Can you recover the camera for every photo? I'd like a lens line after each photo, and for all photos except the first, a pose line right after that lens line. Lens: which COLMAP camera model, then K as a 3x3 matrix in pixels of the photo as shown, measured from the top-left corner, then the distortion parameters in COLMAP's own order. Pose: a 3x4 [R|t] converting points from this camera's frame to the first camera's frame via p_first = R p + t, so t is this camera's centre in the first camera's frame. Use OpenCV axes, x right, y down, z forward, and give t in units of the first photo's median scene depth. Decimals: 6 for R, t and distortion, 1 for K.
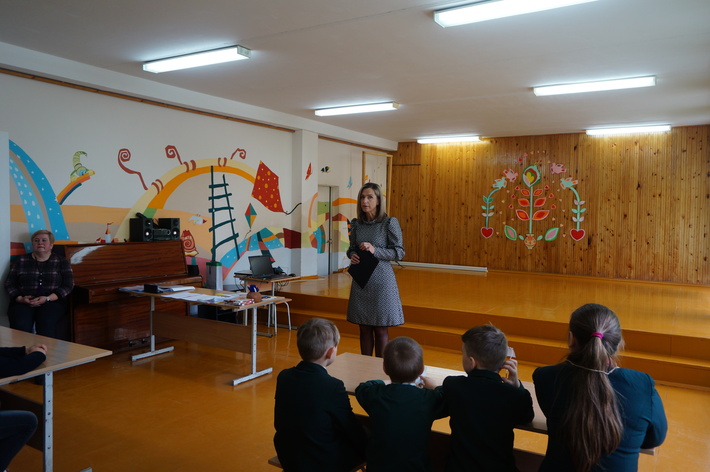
lens RADIAL K [[572.6, 0, 353.9], [0, 572.6, 233.7], [0, 0, 1]] dist [-0.006832, 0.014369]
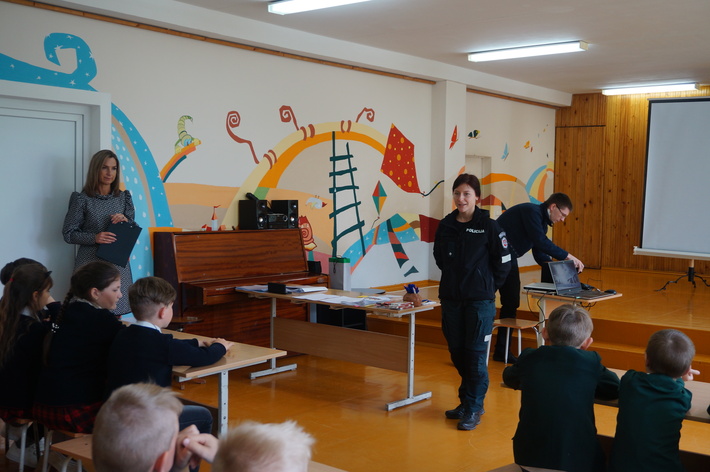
lens RADIAL K [[863.2, 0, 353.2], [0, 863.2, 230.5], [0, 0, 1]] dist [0.040740, 0.000000]
pose [[0.991250, 0.007915, -0.131759, -0.069955], [-0.007311, 0.999960, 0.005067, 0.006780], [0.131794, -0.004060, 0.991269, -0.132842]]
